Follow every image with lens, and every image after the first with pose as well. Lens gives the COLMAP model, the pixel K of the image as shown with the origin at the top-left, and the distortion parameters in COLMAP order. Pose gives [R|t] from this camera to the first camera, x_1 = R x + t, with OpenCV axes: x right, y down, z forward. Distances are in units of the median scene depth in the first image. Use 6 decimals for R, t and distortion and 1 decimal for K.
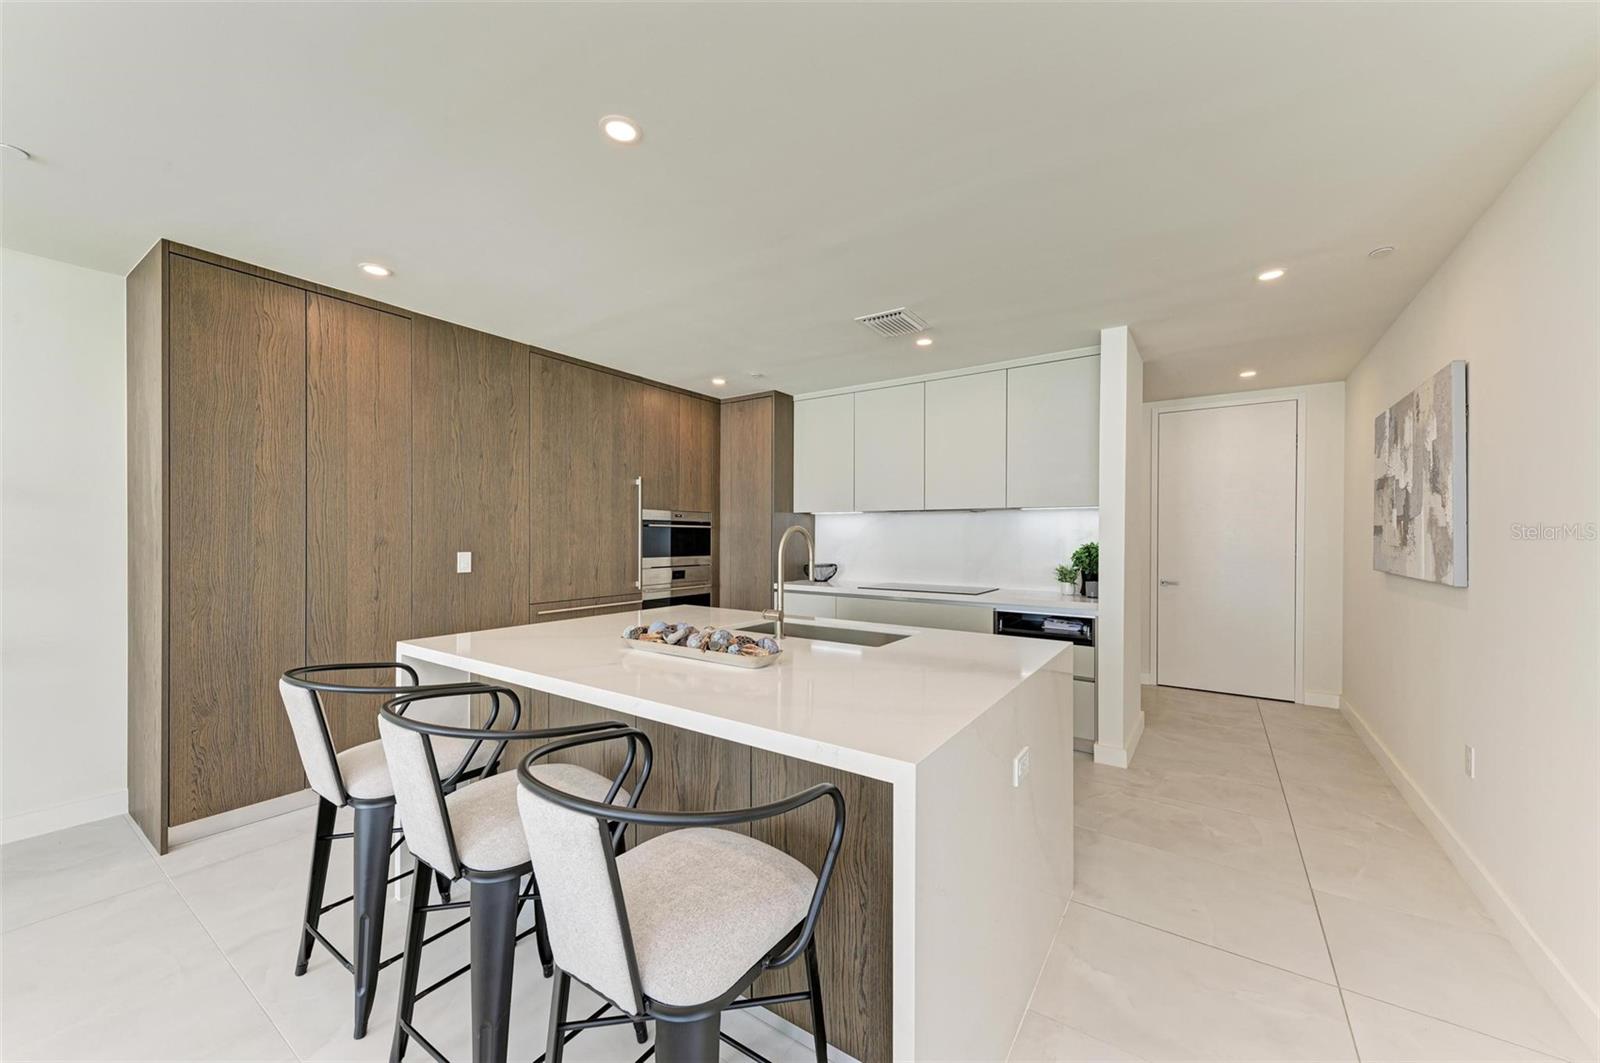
lens RADIAL K [[588.6, 0, 800.0], [0, 588.6, 531.5], [0, 0, 1]] dist [0.013130, 0.000027]
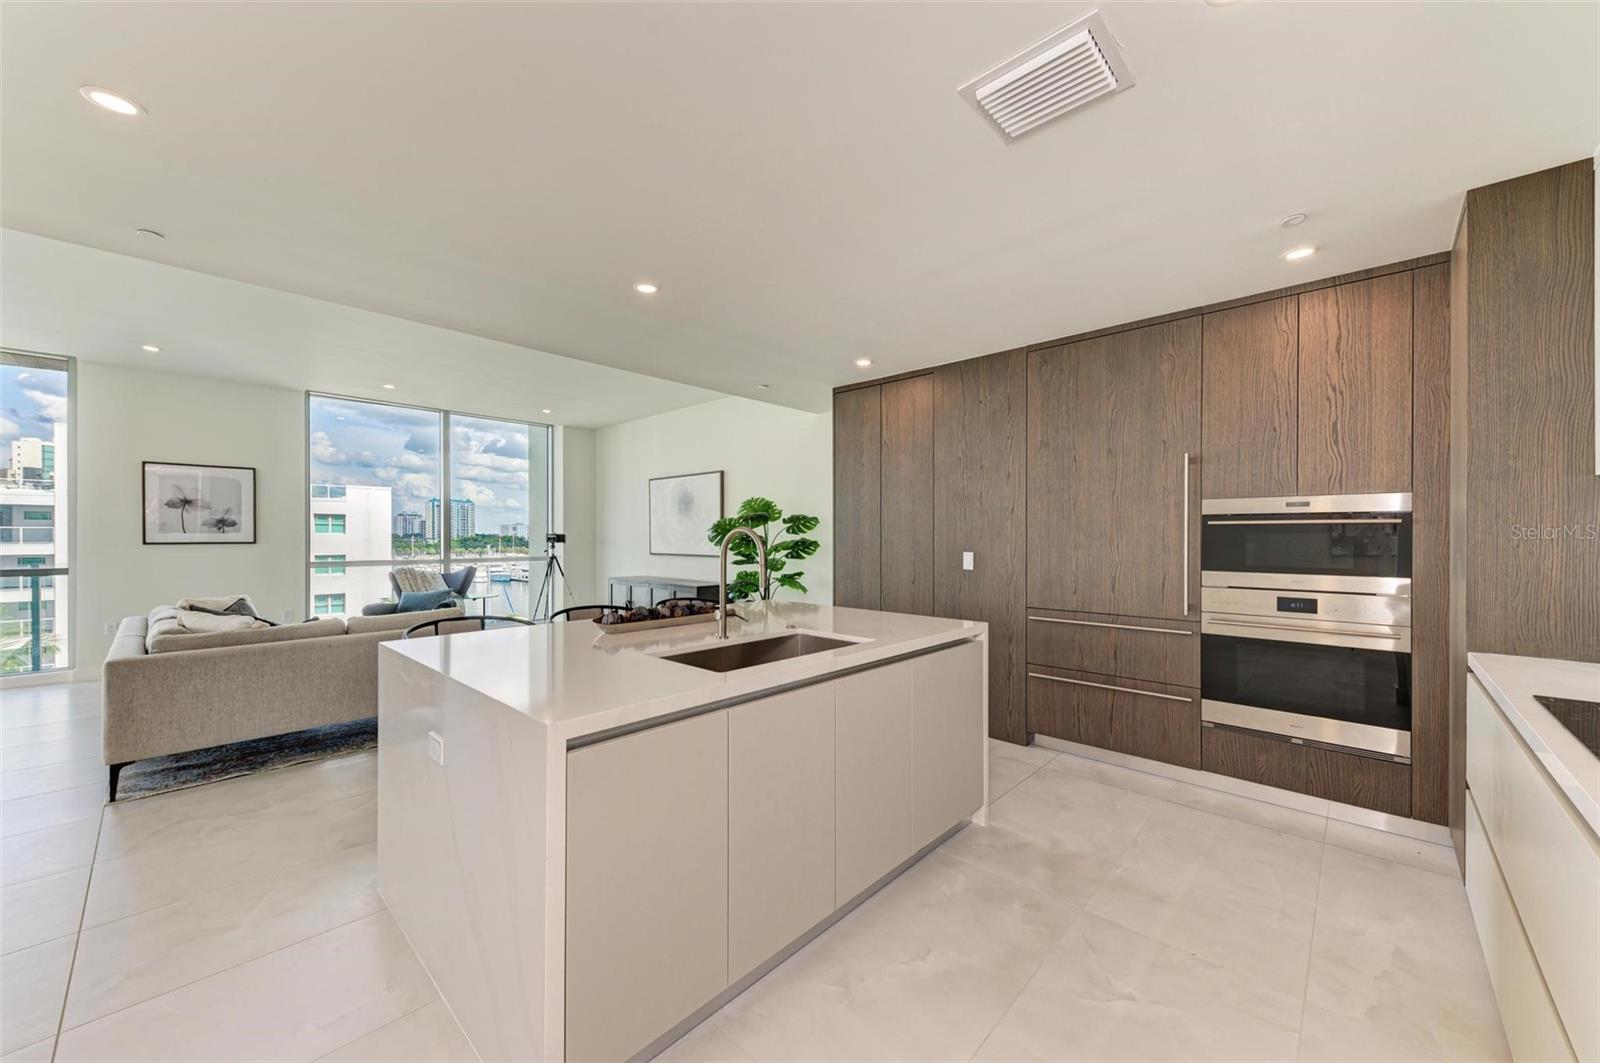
lens RADIAL K [[593.4, 0, 802.2], [0, 593.4, 536.9], [0, 0, 1]] dist [0.012834, -0.003532]
pose [[-0.149447, -0.004342, -0.988760, 0.559036], [0.003764, 0.999981, -0.004961, 0.008061], [0.988763, -0.004463, -0.149428, 0.742304]]
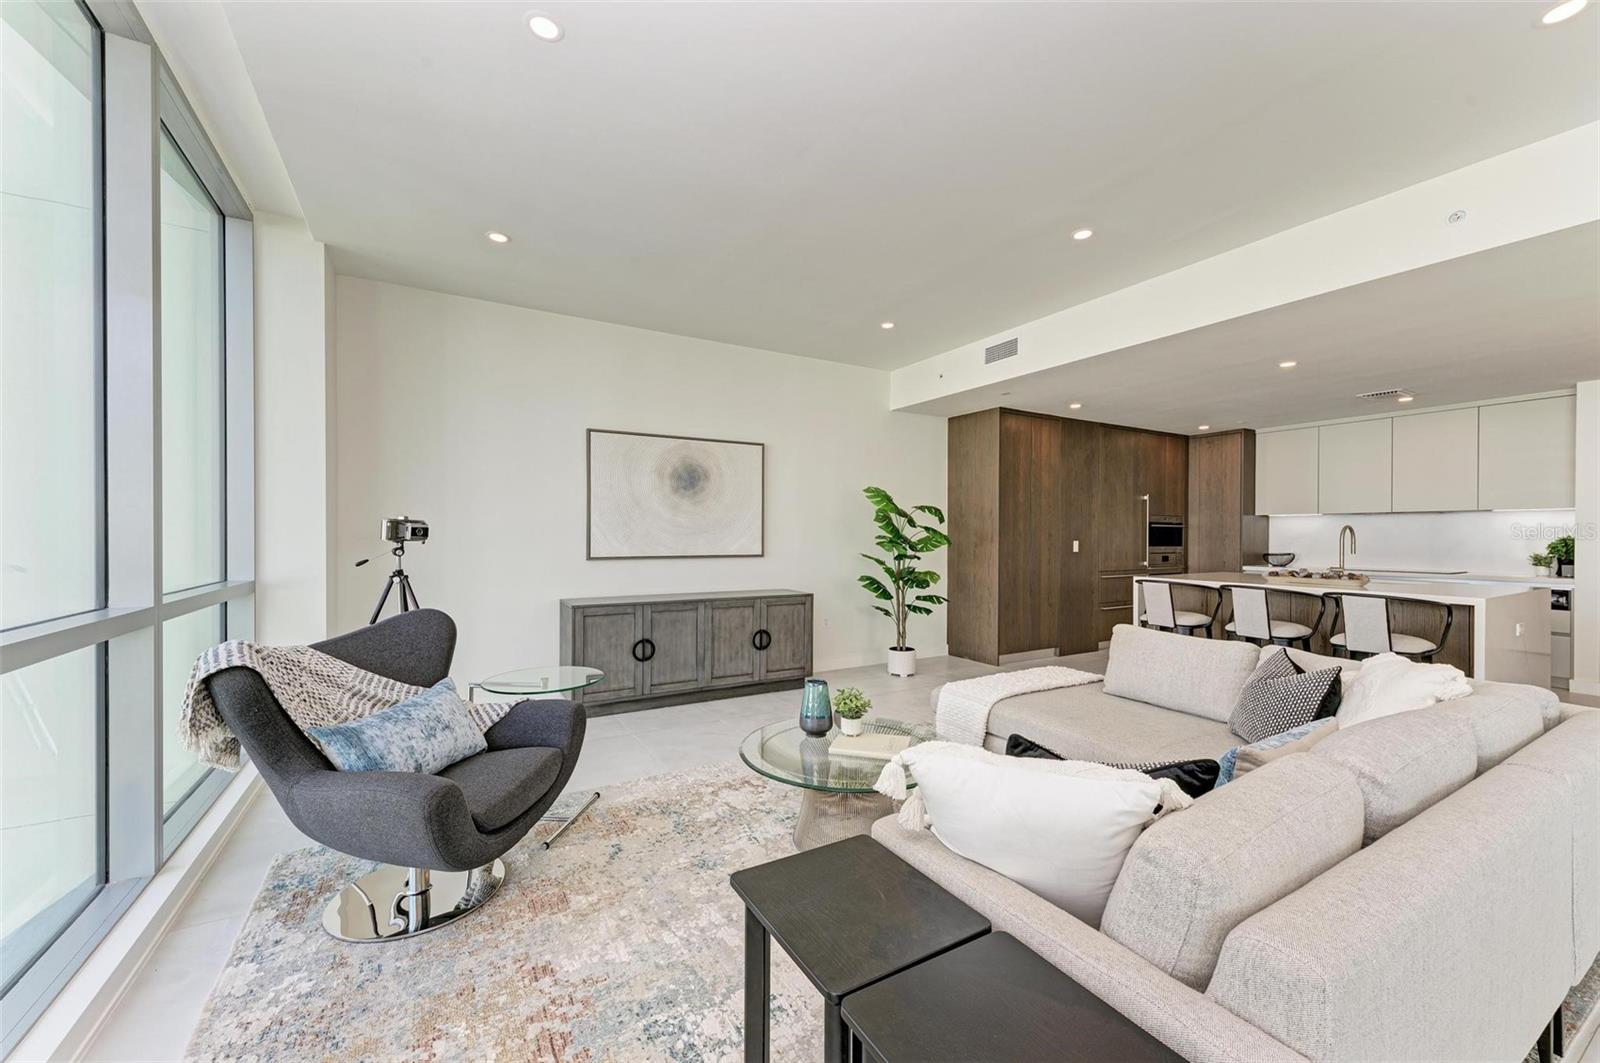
lens RADIAL K [[617.5, 0, 797.2], [0, 617.5, 535.9], [0, 0, 1]] dist [0.013714, -0.004728]
pose [[0.905777, -0.001618, -0.423752, -0.470555], [0.004257, 0.999977, 0.005282, 0.004448], [0.423734, -0.006588, 0.905763, -0.980312]]
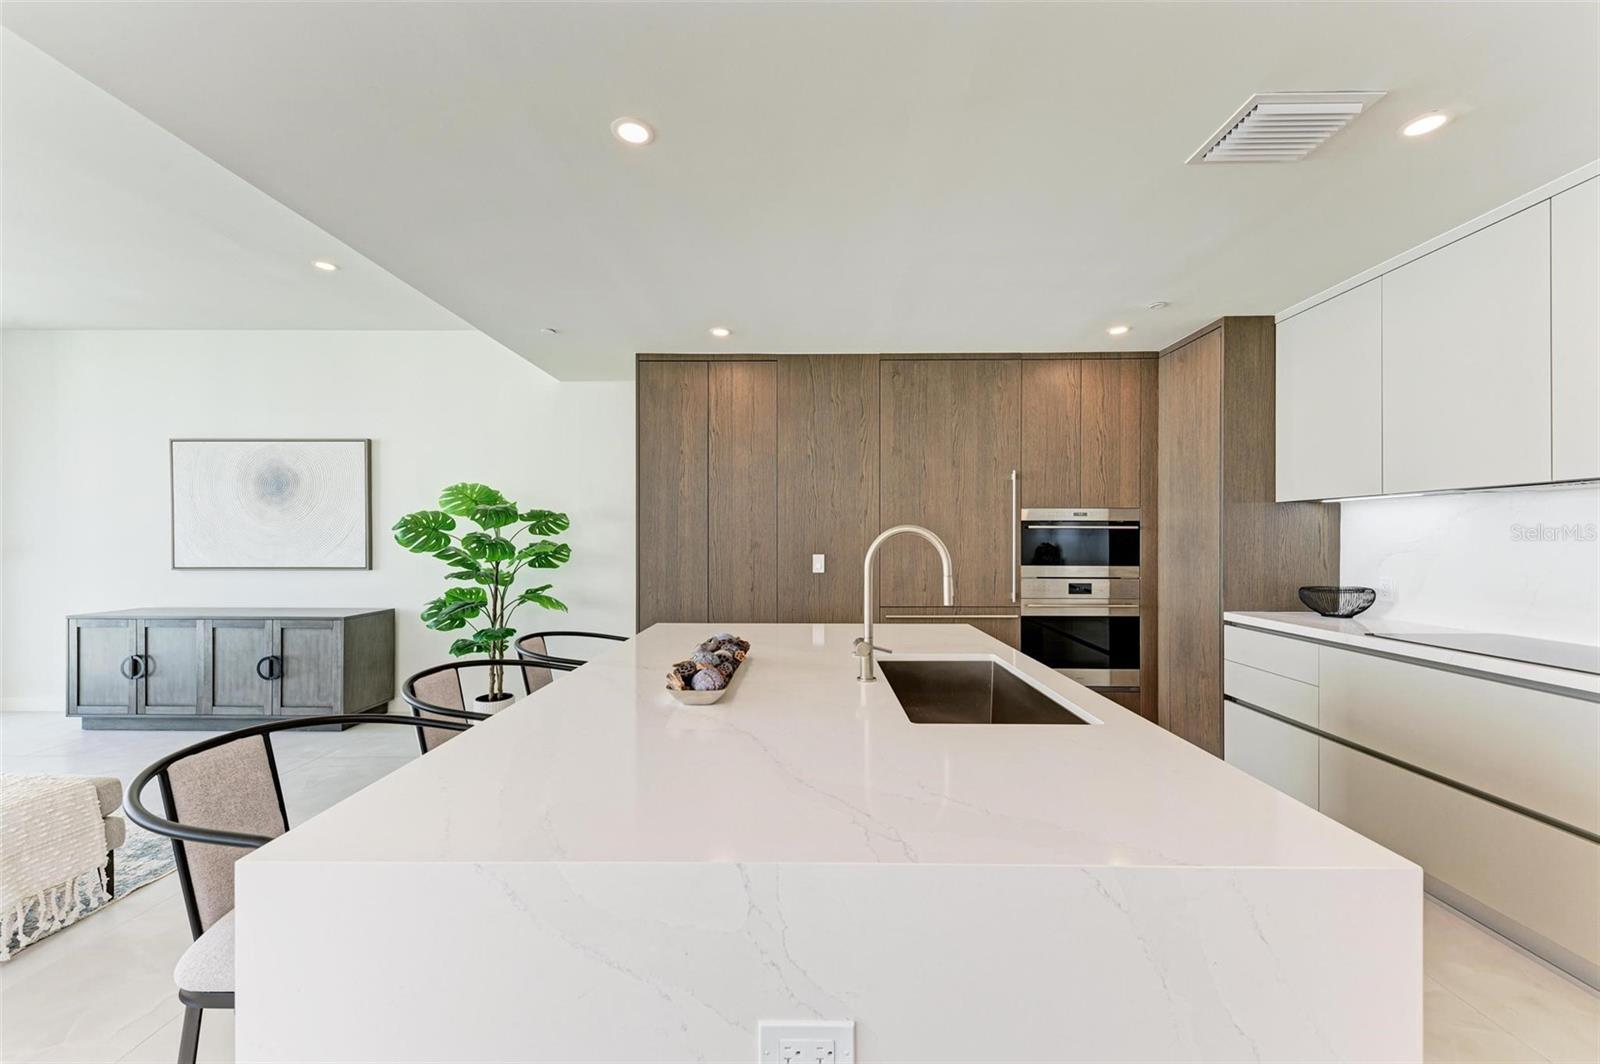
lens RADIAL K [[593.4, 0, 802.2], [0, 593.4, 537.4], [0, 0, 1]] dist [0.012834, -0.003532]
pose [[0.559331, -0.004916, -0.828930, 0.305257], [0.007512, 0.999971, -0.000862, 0.002566], [0.828910, -0.005744, 0.559352, 0.298383]]
